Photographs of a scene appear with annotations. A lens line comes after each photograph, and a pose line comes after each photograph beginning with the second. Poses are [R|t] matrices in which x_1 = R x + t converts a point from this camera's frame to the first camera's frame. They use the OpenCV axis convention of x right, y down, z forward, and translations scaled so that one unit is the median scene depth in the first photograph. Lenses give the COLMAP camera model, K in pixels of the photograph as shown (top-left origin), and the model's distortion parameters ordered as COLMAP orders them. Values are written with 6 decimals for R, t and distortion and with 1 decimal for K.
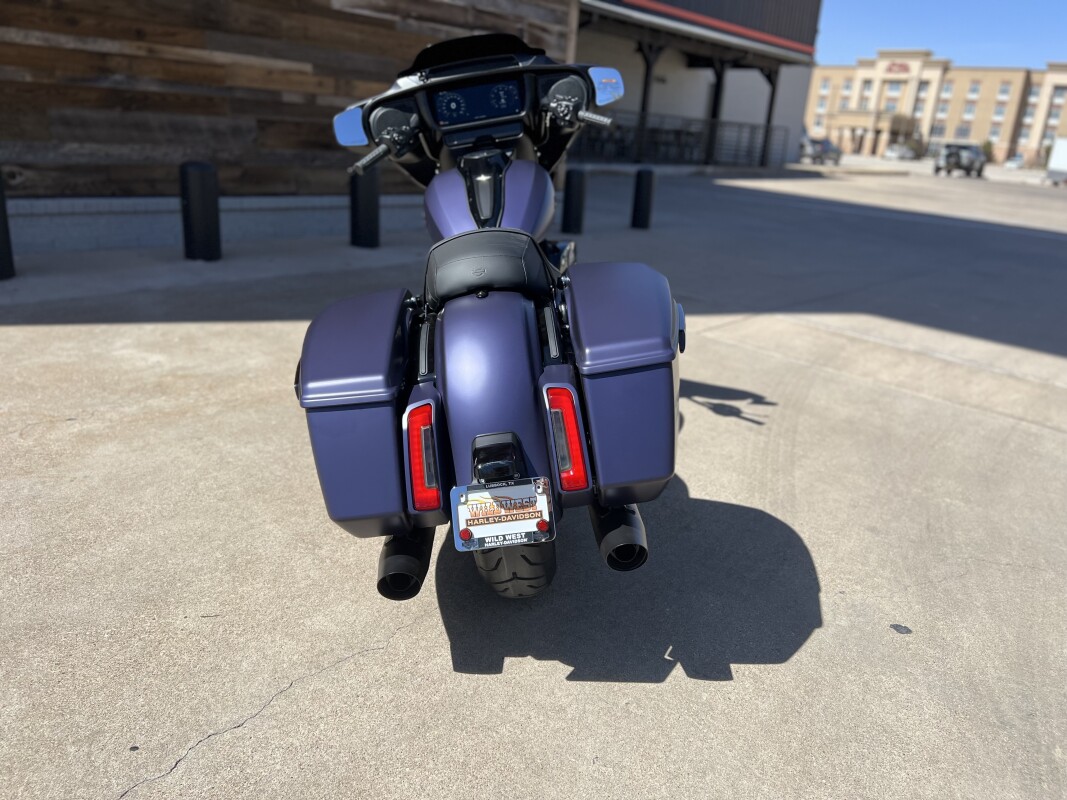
lens RADIAL K [[827.6, 0, 551.9], [0, 827.6, 397.4], [0, 0, 1]] dist [0.052756, -0.061439]
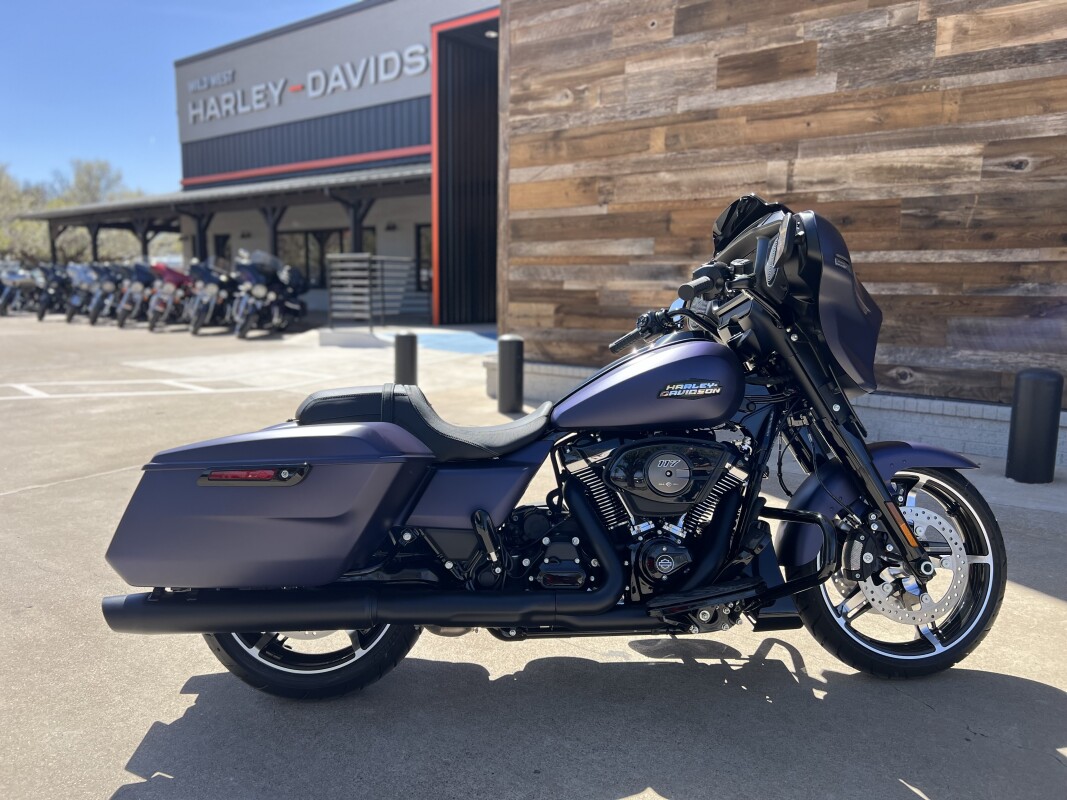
lens RADIAL K [[816.9, 0, 527.6], [0, 816.9, 408.6], [0, 0, 1]] dist [0.042349, -0.048108]
pose [[0.002095, 0.072902, -0.997337, 0.455793], [-0.324372, 0.943462, 0.068283, -0.136059], [0.945927, 0.323365, 0.025624, 0.509466]]
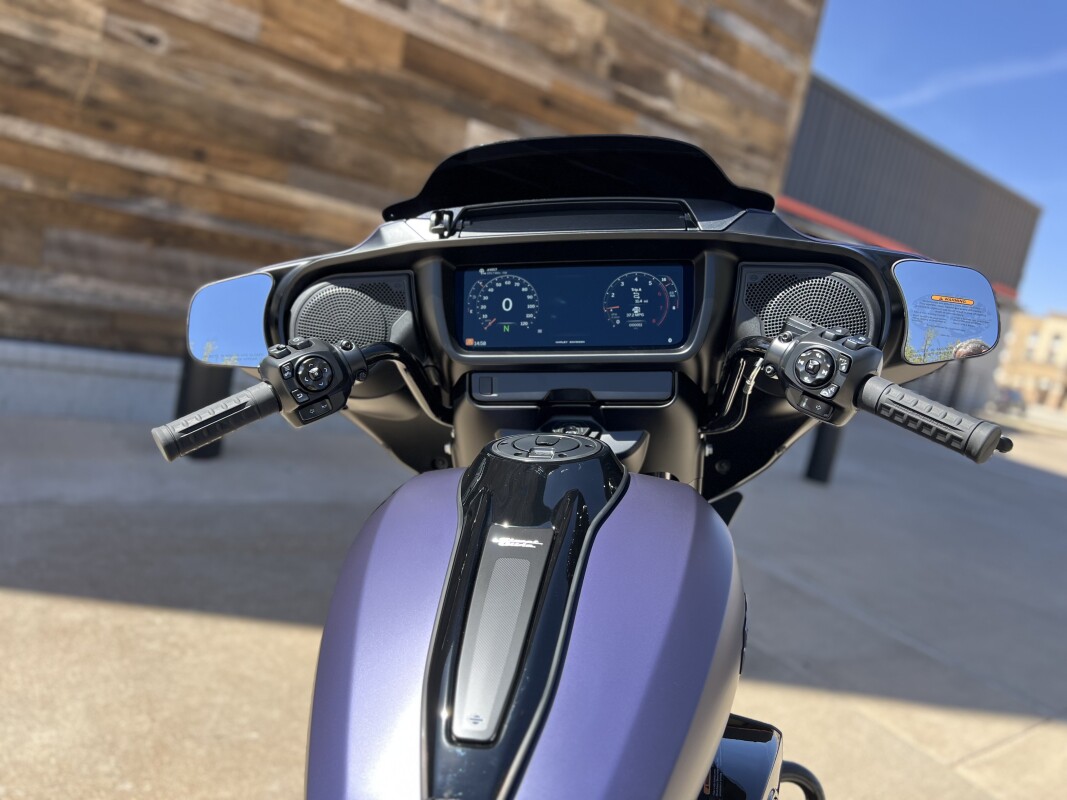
lens RADIAL K [[816.9, 0, 527.6], [0, 816.9, 408.6], [0, 0, 1]] dist [0.042349, -0.048108]
pose [[0.965674, 0.167245, -0.198755, -0.015840], [-0.203599, 0.962496, -0.179302, -0.147467], [0.161314, 0.213614, 0.963508, 0.400881]]
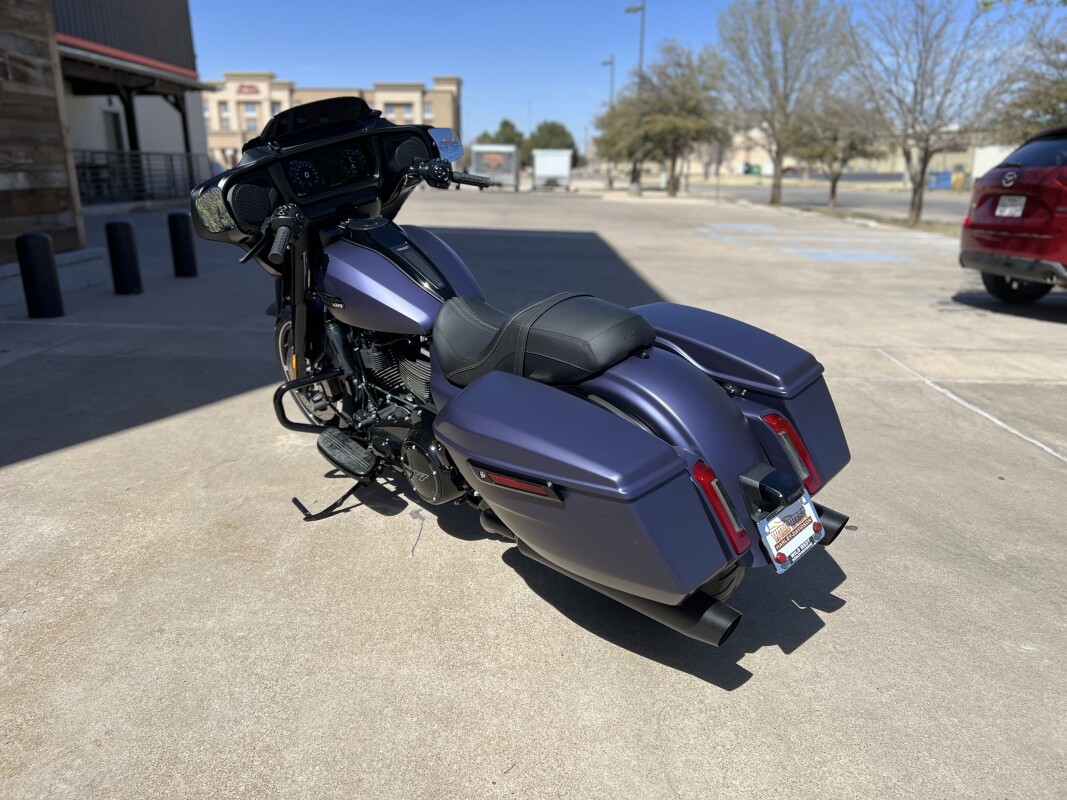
lens RADIAL K [[810.4, 0, 557.1], [0, 810.4, 401.5], [0, 0, 1]] dist [0.048371, -0.047058]
pose [[0.749586, -0.248329, 0.613558, -0.324038], [0.254373, 0.963847, 0.079335, -0.069922], [-0.611077, 0.096604, 0.785654, 0.096438]]
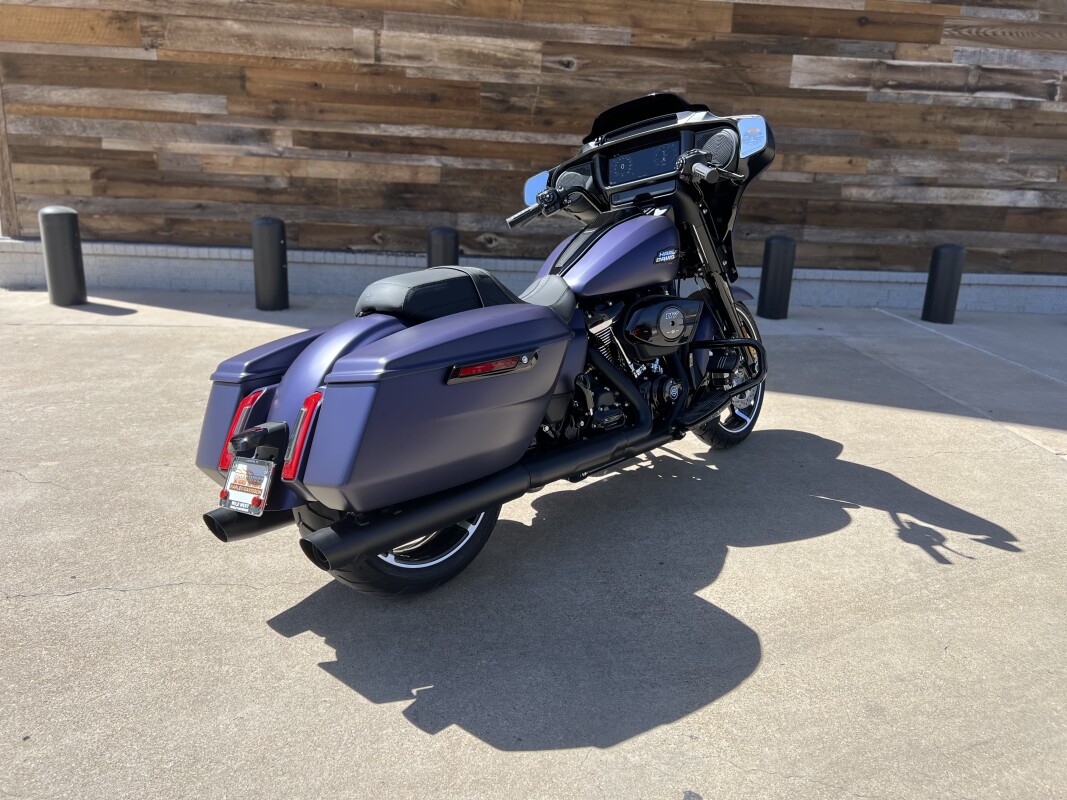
lens RADIAL K [[831.4, 0, 533.5], [0, 831.4, 400.0], [0, 0, 1]] dist [0.058482, -0.054779]
pose [[0.708091, 0.144478, -0.691183, 0.353736], [-0.211021, 0.977409, -0.011875, -0.017228], [0.673853, 0.154263, 0.722583, 0.131277]]
